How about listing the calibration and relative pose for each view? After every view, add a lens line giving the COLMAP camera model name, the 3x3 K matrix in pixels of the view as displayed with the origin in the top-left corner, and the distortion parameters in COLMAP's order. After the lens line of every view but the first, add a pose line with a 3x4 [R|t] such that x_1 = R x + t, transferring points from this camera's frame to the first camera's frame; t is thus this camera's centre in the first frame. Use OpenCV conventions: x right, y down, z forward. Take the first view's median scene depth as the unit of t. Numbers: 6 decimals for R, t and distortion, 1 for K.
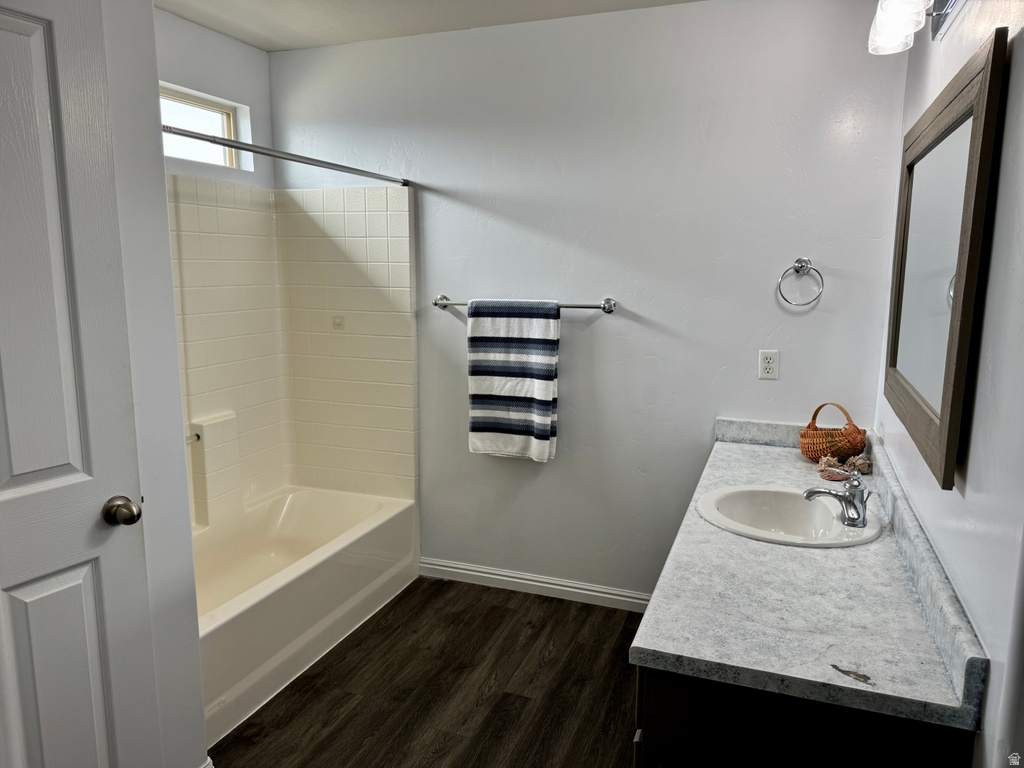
lens RADIAL K [[694.9, 0, 519.9], [0, 694.9, 385.2], [0, 0, 1]] dist [0.003835, -0.015306]
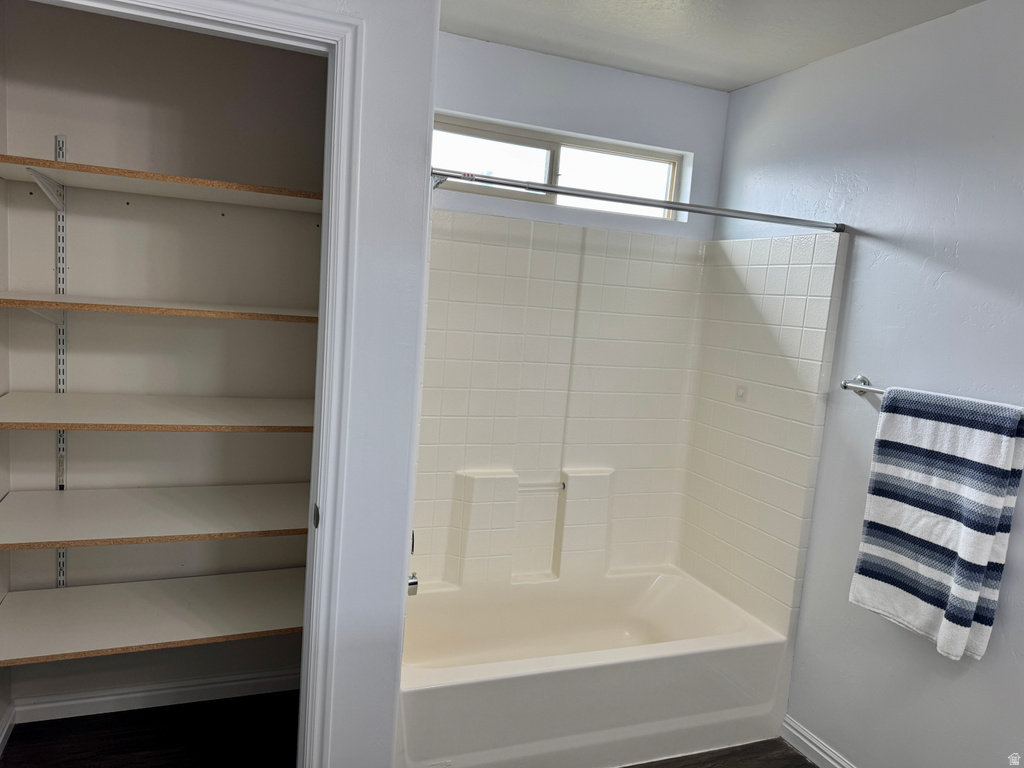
lens RADIAL K [[694.9, 0, 514.0], [0, 694.9, 382.1], [0, 0, 1]] dist [0.003835, -0.015306]
pose [[0.651120, 0.128190, -0.748071, 0.204859], [-0.196283, 0.980543, -0.002817, -0.051946], [0.733155, 0.148668, 0.663613, 0.256646]]
